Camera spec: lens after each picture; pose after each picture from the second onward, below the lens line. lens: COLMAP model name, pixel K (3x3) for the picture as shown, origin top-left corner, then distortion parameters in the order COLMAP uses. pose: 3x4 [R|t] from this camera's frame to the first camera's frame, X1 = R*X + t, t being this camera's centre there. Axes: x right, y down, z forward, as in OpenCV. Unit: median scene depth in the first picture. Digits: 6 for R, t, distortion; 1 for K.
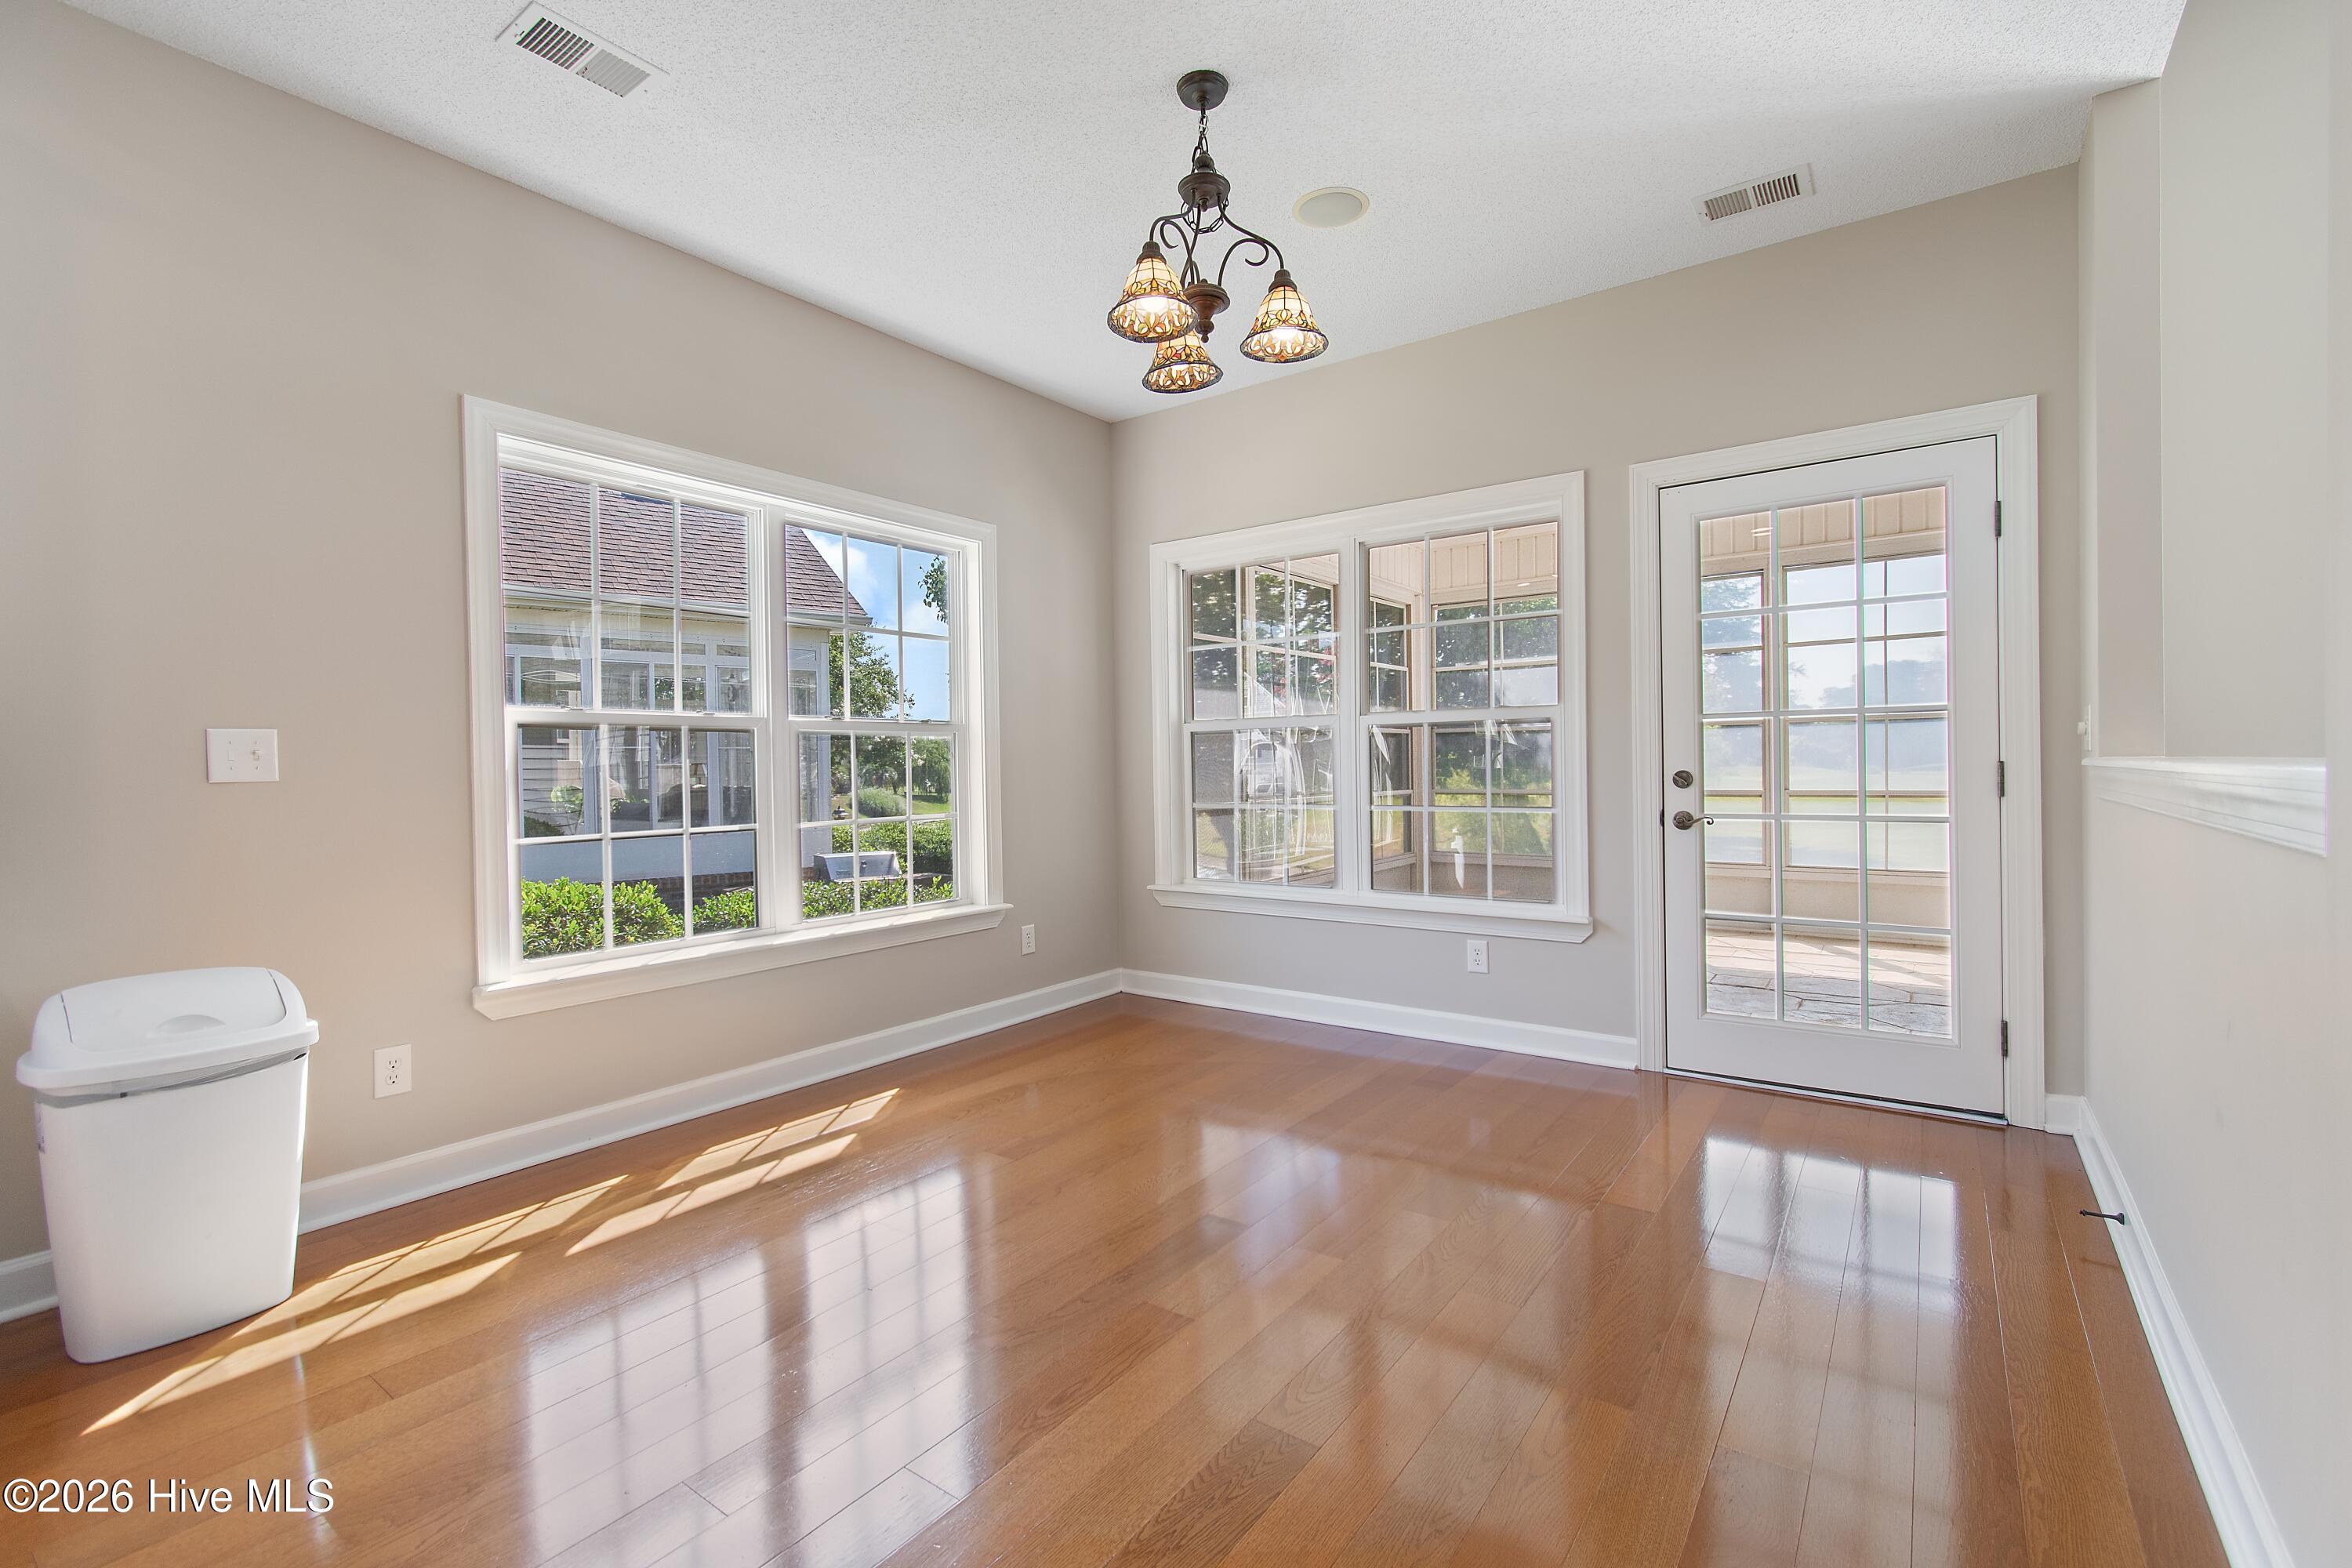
lens RADIAL K [[1030.1, 0, 1176.0], [0, 1030.1, 784.0], [0, 0, 1]] dist [-0.000841, -0.000263]
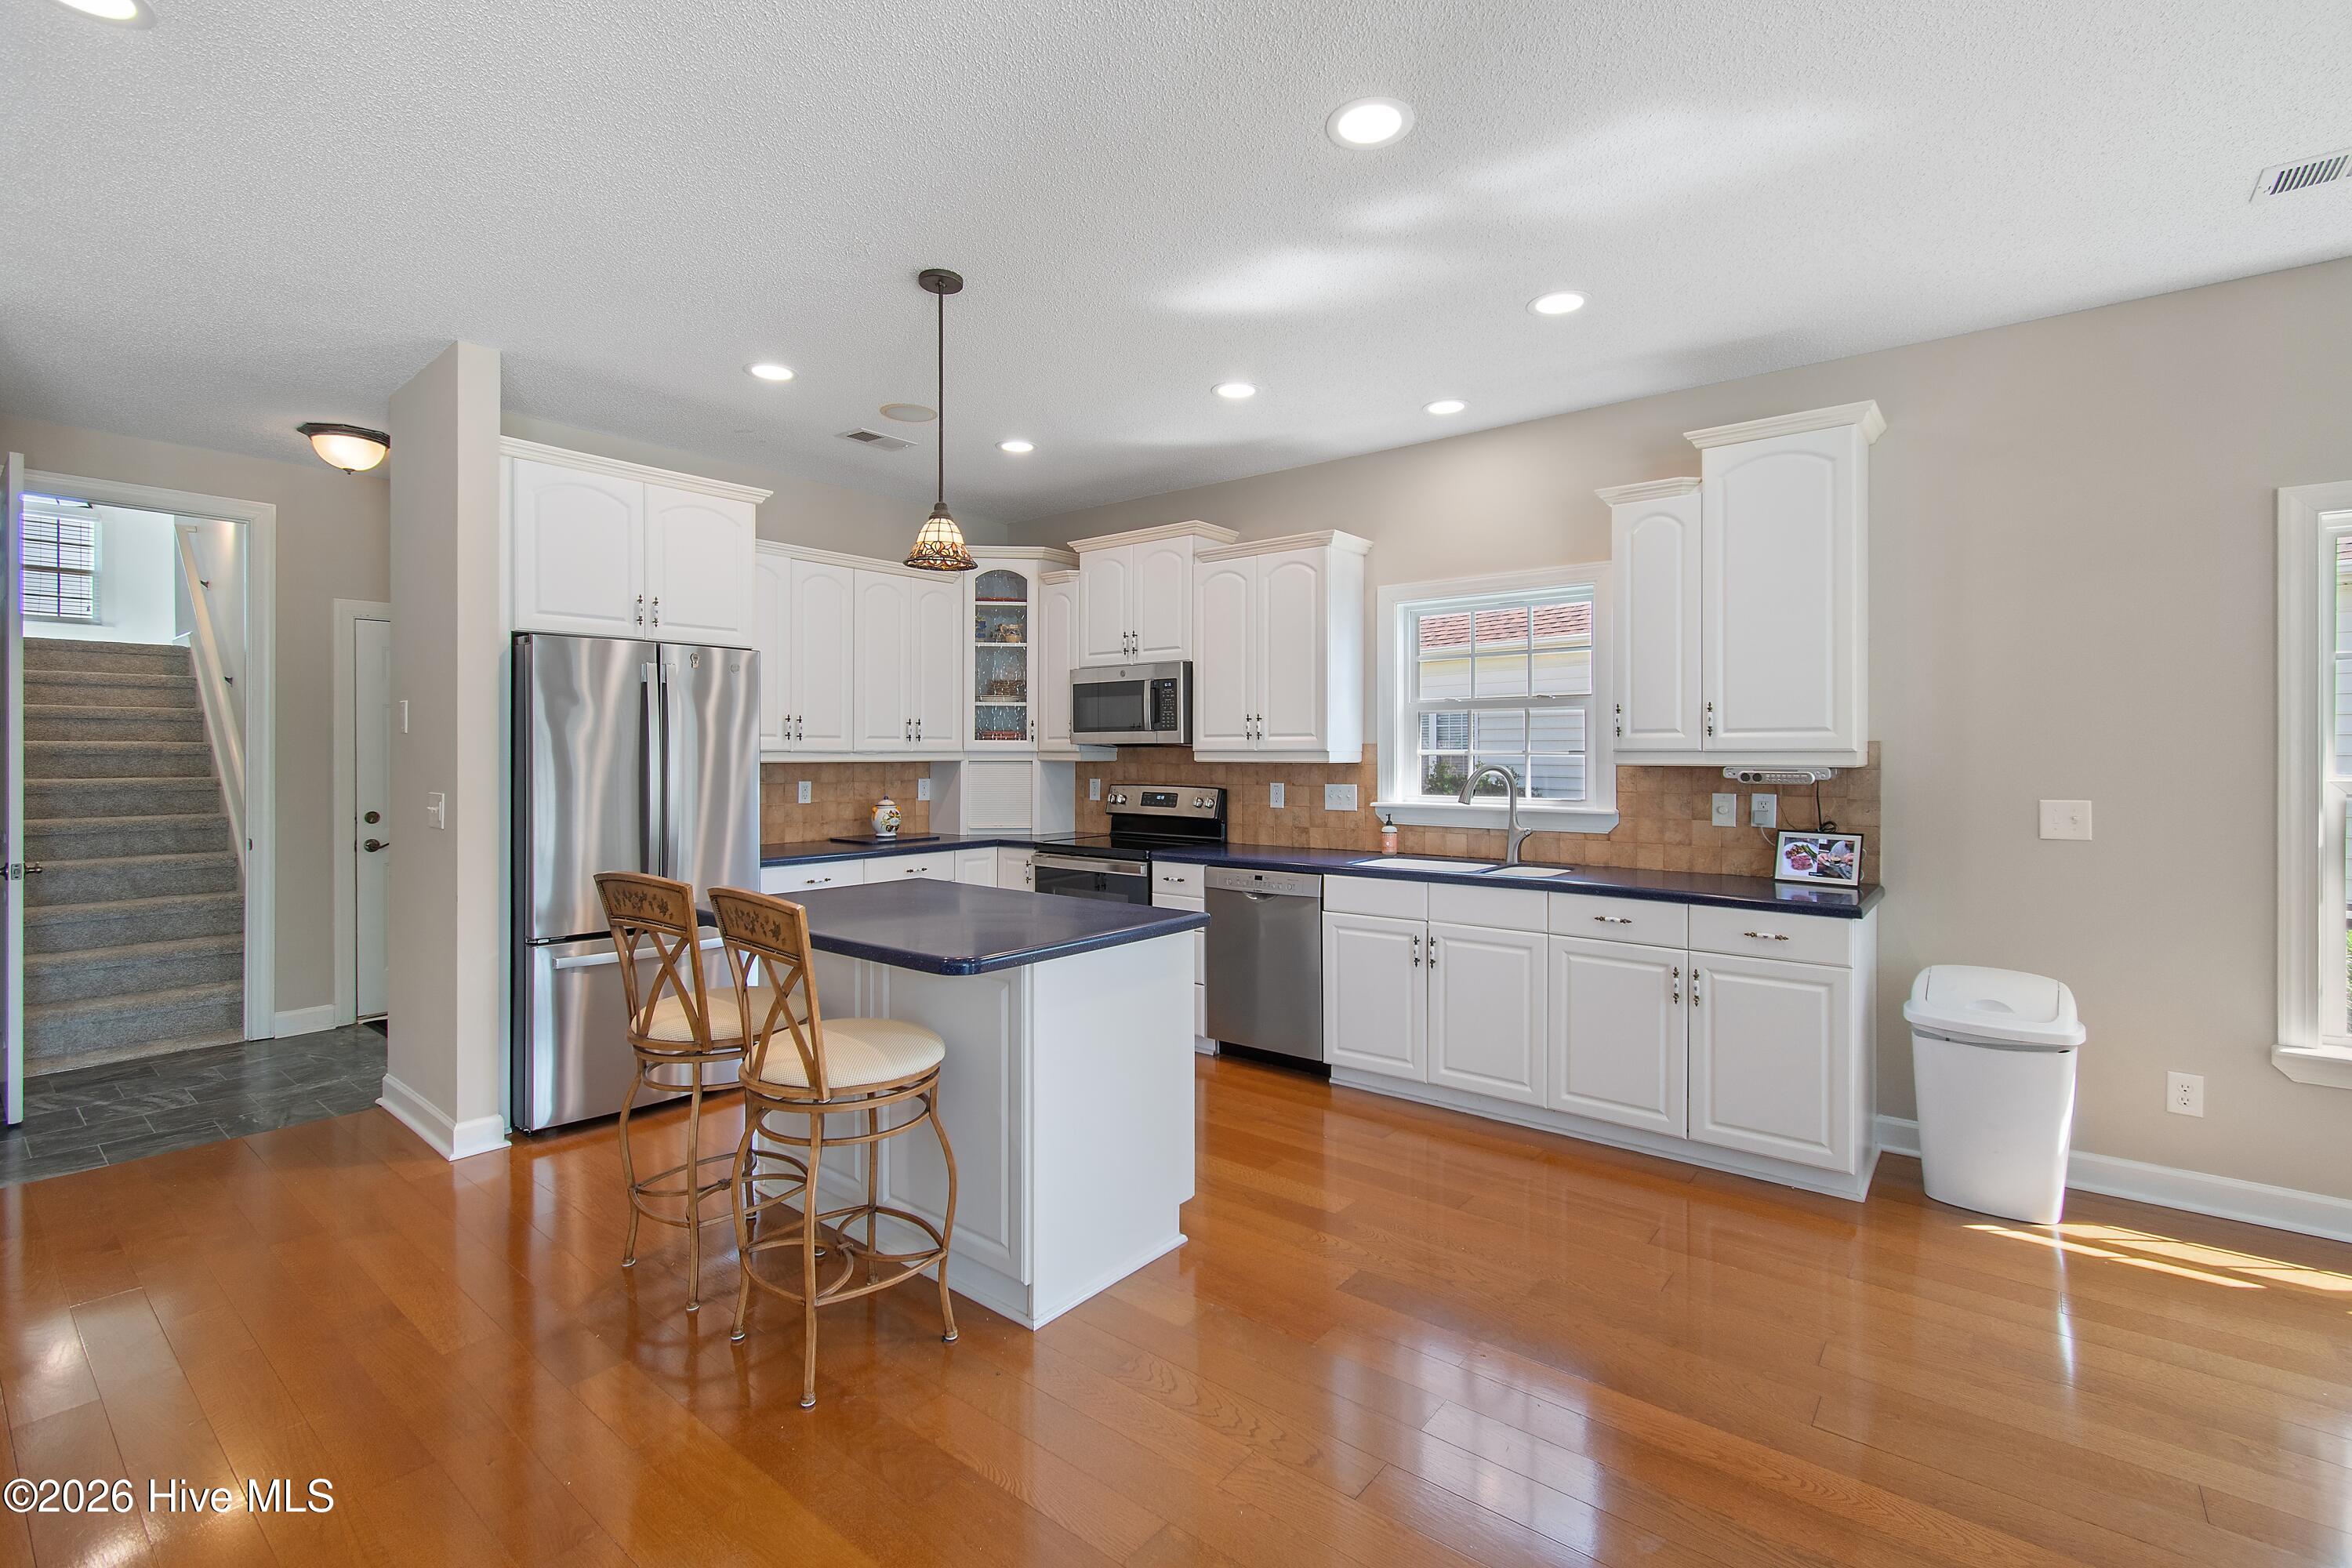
lens RADIAL K [[1047.7, 0, 1166.1], [0, 1047.7, 755.4], [0, 0, 1]] dist [0.000490, 0.000069]
pose [[-0.049776, 0.016693, -0.998621, 0.527883], [-0.012508, 0.999771, 0.017336, -0.122633], [0.998682, 0.013354, -0.049555, -0.107958]]
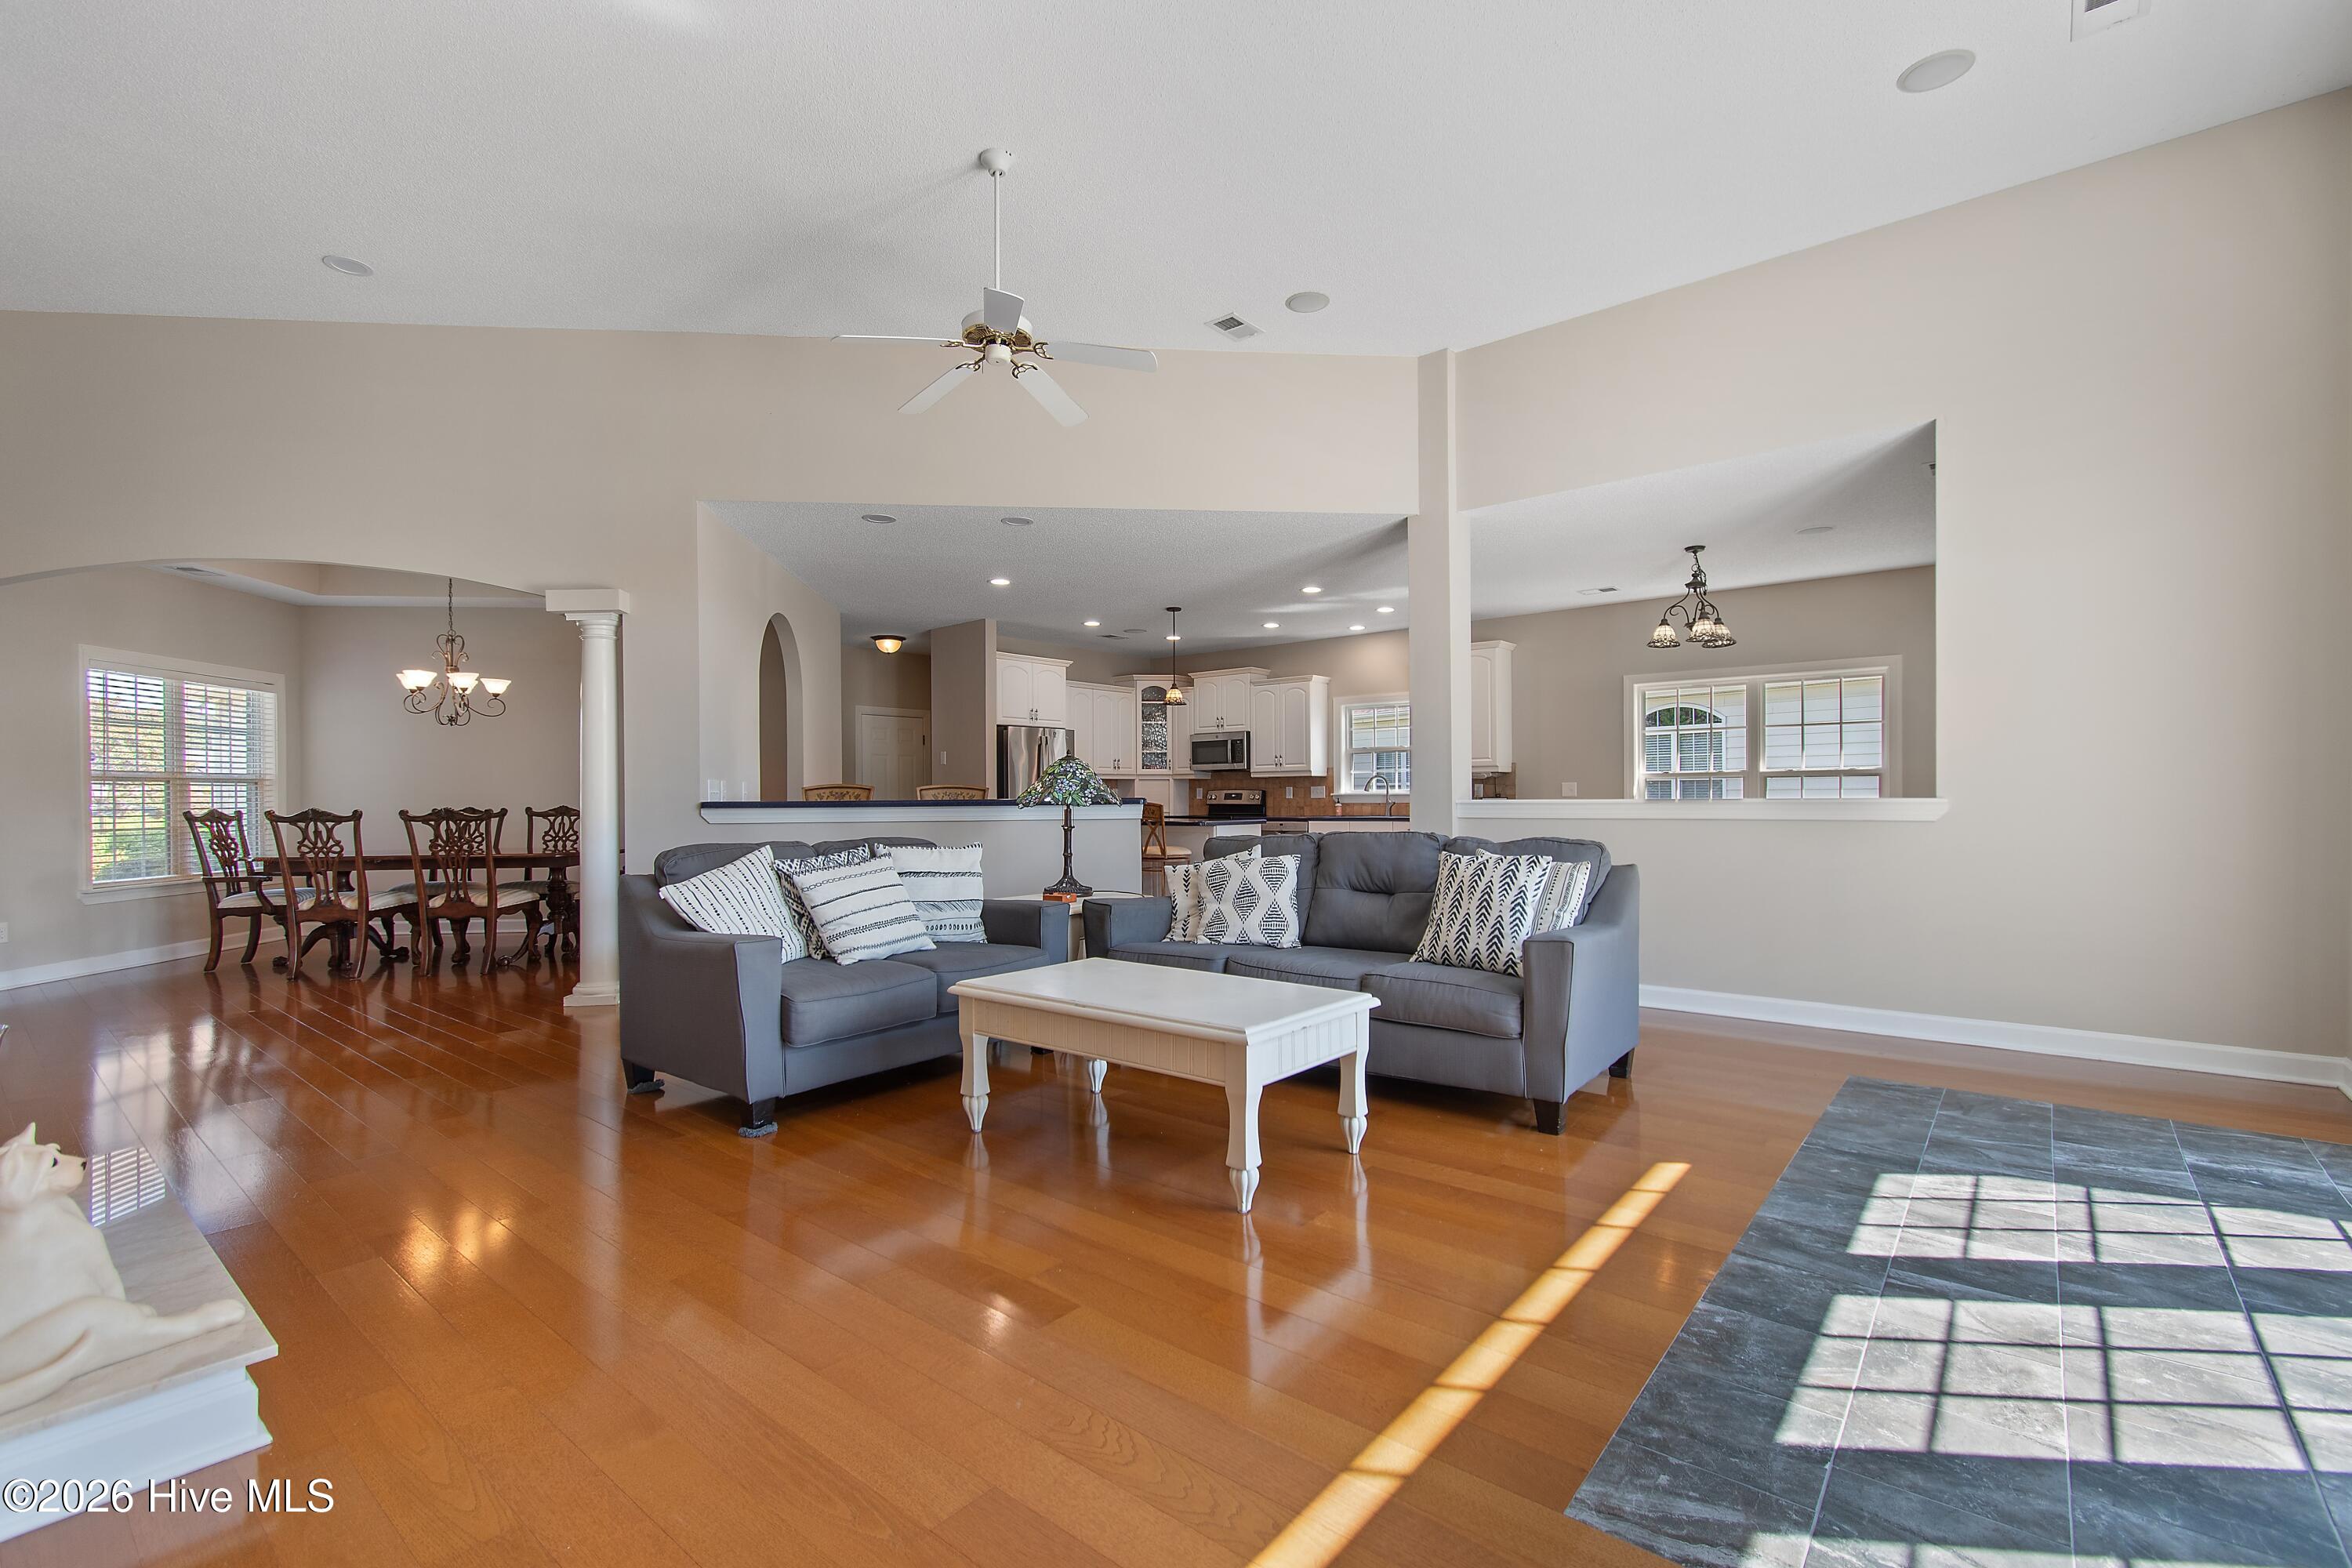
lens RADIAL K [[1035.9, 0, 1172.0], [0, 1035.9, 792.7], [0, 0, 1]] dist [0.001667, -0.000224]
pose [[-0.063351, 0.007460, -0.997963, 3.039801], [-0.005203, 0.999956, 0.007805, -0.037486], [0.997978, 0.005687, -0.063309, -0.216448]]
